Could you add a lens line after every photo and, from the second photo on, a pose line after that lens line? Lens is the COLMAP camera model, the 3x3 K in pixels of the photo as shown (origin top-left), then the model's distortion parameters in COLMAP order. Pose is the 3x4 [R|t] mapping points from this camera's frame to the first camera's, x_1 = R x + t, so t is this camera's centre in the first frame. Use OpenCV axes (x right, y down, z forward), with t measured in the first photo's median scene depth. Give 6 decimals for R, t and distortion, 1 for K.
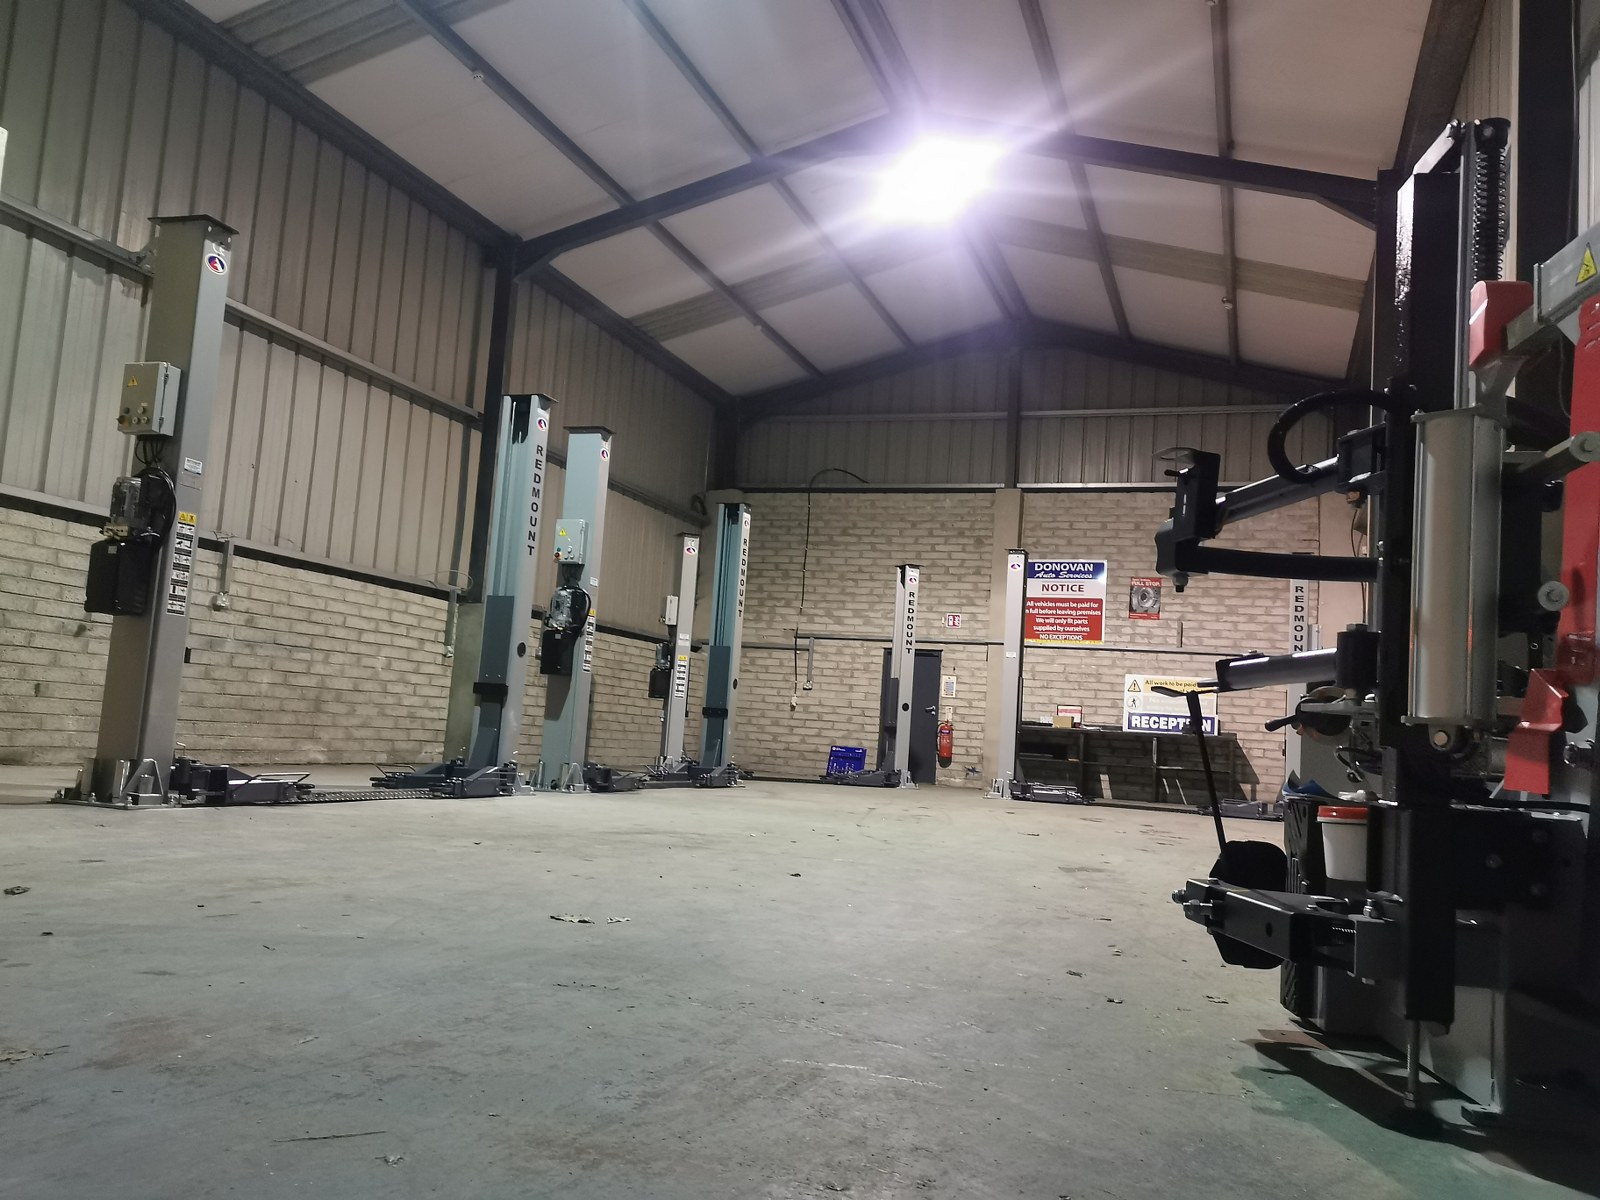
lens RADIAL K [[1289.7, 0, 822.7], [0, 1289.7, 602.1], [0, 0, 1]] dist [0.083626, -0.090506]
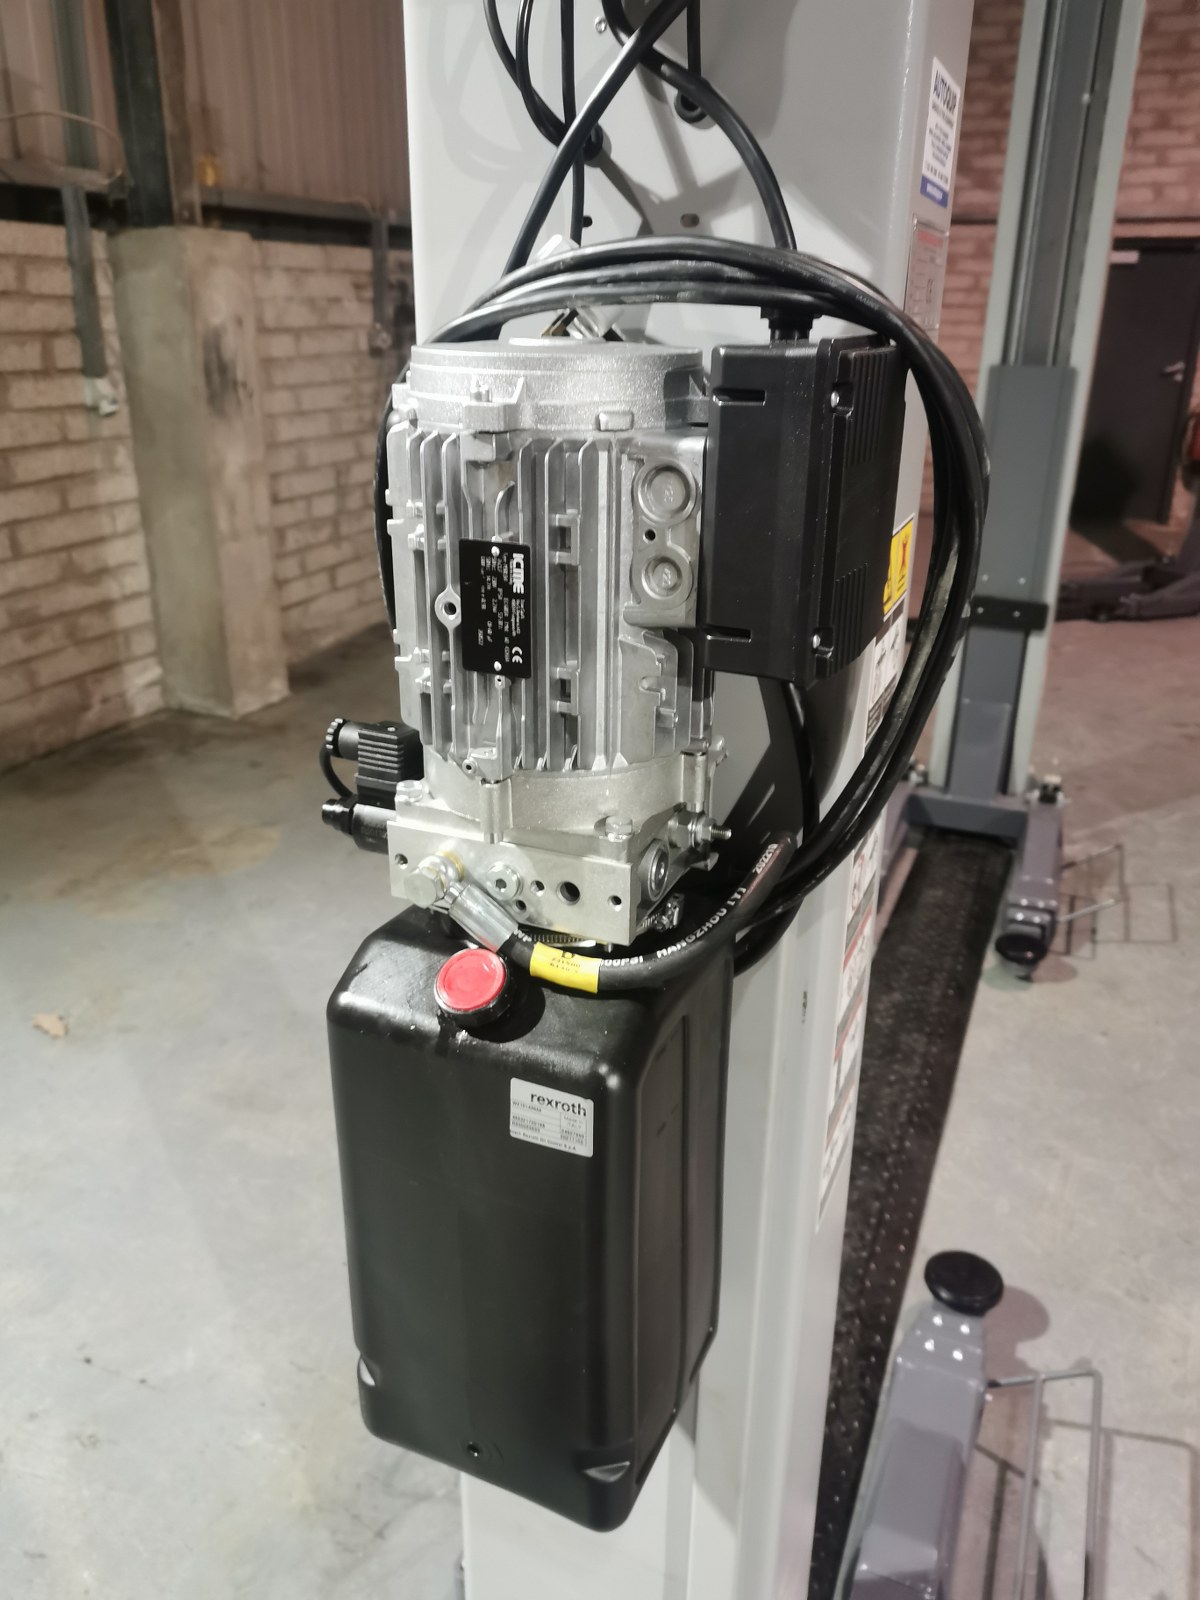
lens RADIAL K [[1255.7, 0, 600.3], [0, 1255.7, 804.9], [0, 0, 1]] dist [0.057357, -0.069692]
pose [[0.996437, -0.024877, -0.080586, -0.107471], [0.059785, 0.882305, 0.466866, -0.009743], [0.059487, -0.470021, 0.880648, 0.519761]]
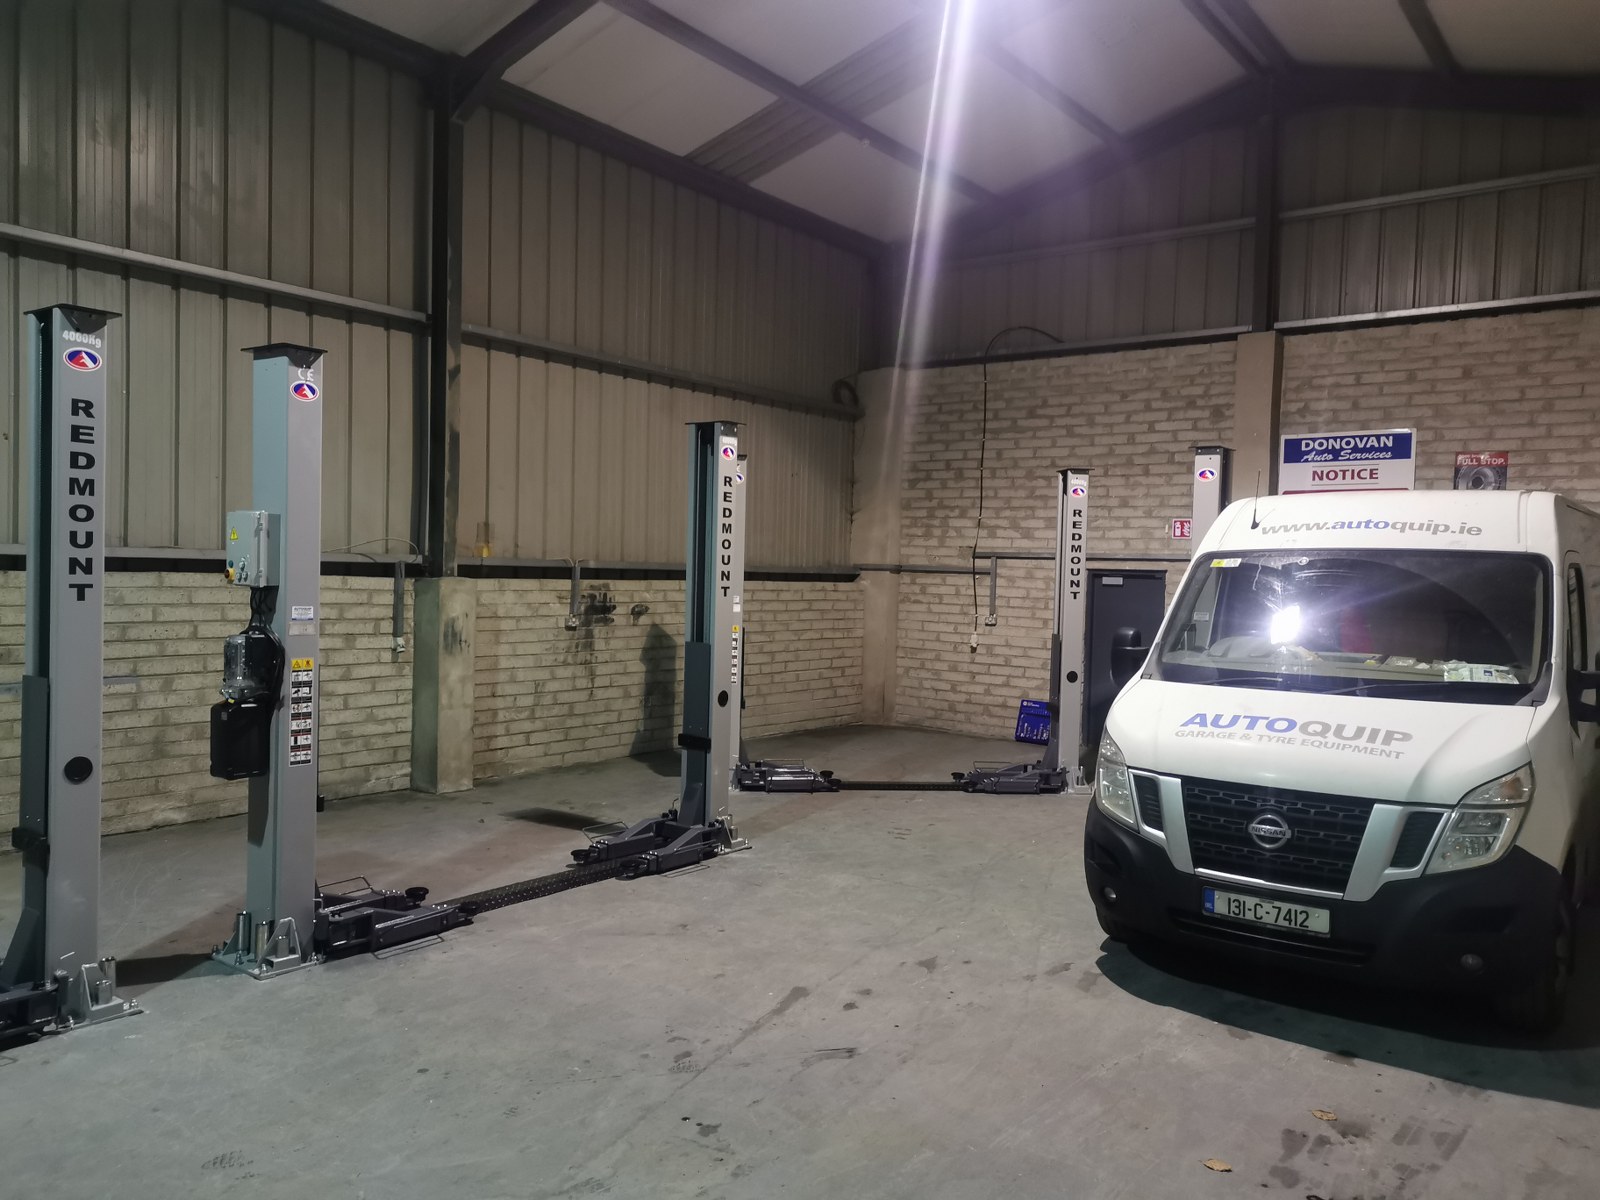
lens RADIAL K [[1232.6, 0, 801.1], [0, 1232.6, 607.3], [0, 0, 1]] dist [0.066071, -0.064886]
pose [[0.949079, -0.030764, -0.313531, 0.122754], [0.069802, 0.991019, 0.114055, -0.037742], [0.307206, -0.130132, 0.942703, 0.302760]]
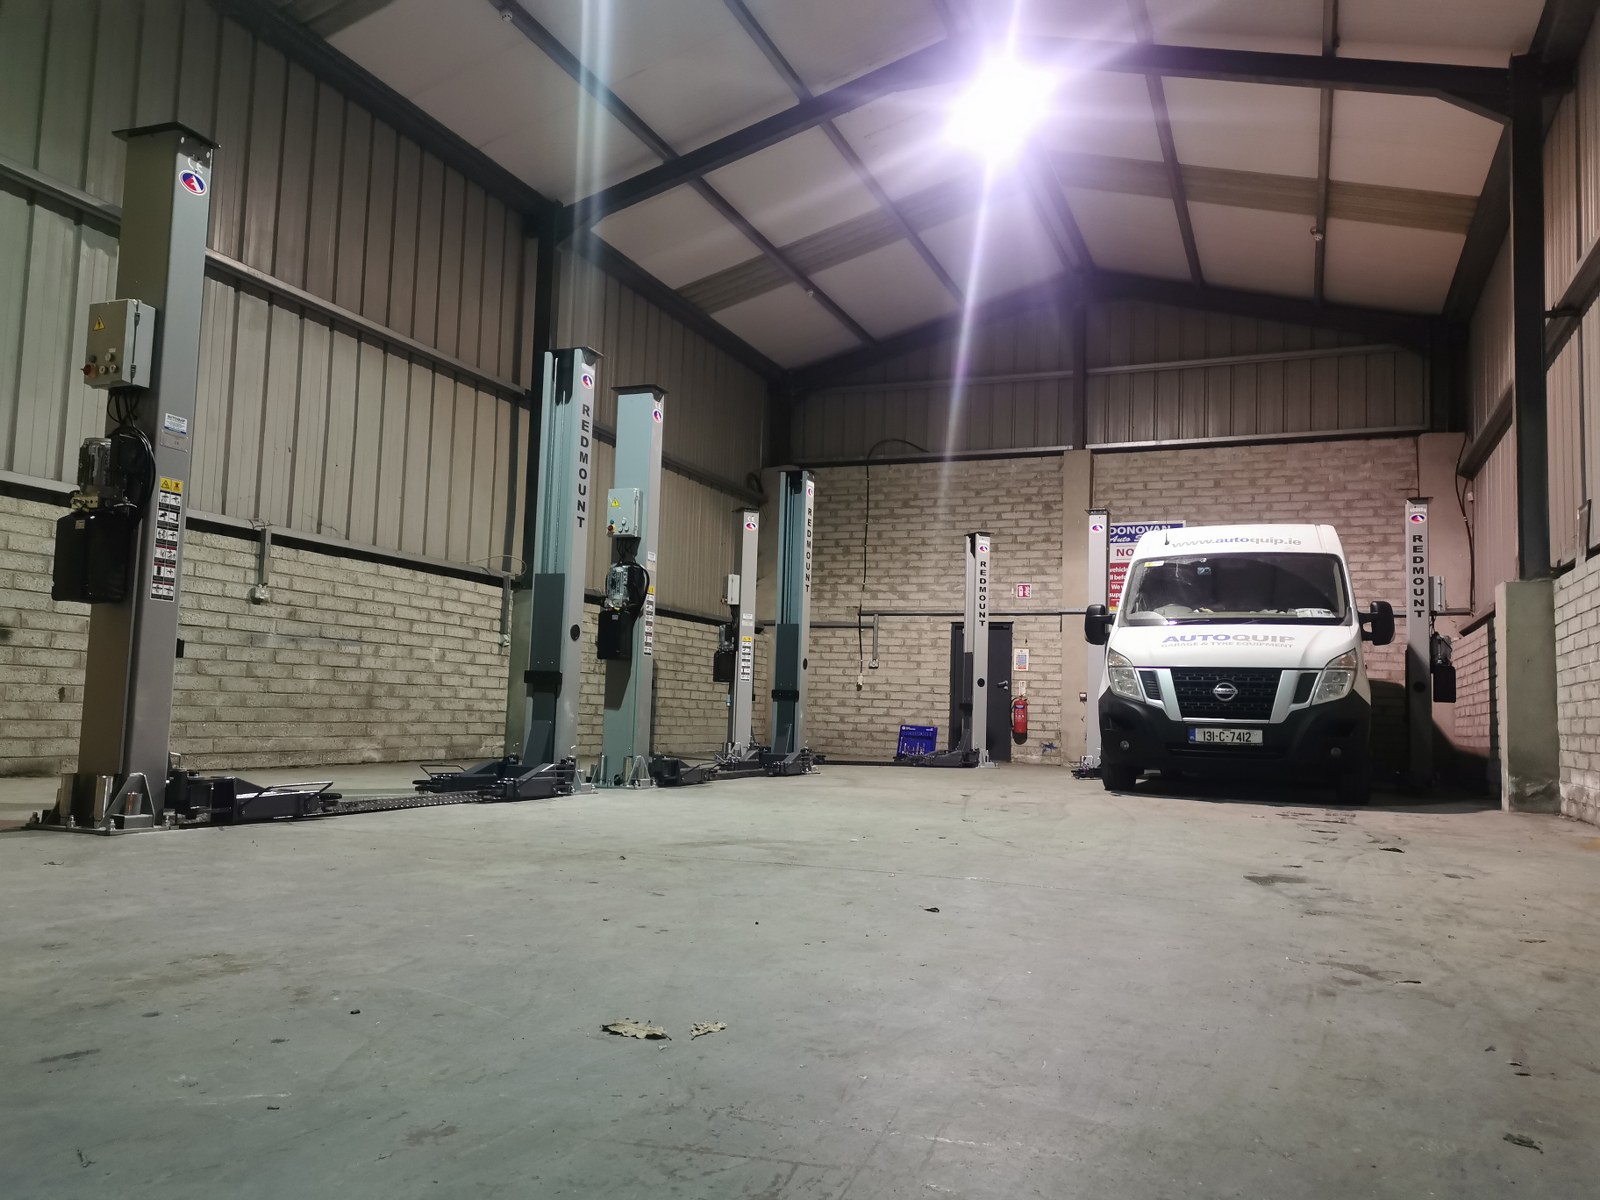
lens RADIAL K [[1232.6, 0, 801.1], [0, 1232.6, 607.3], [0, 0, 1]] dist [0.066071, -0.064886]
pose [[0.997712, -0.038165, -0.055801, -0.013974], [0.039083, 0.999116, 0.015463, 0.006222], [0.055162, -0.017608, 0.998322, 0.077679]]
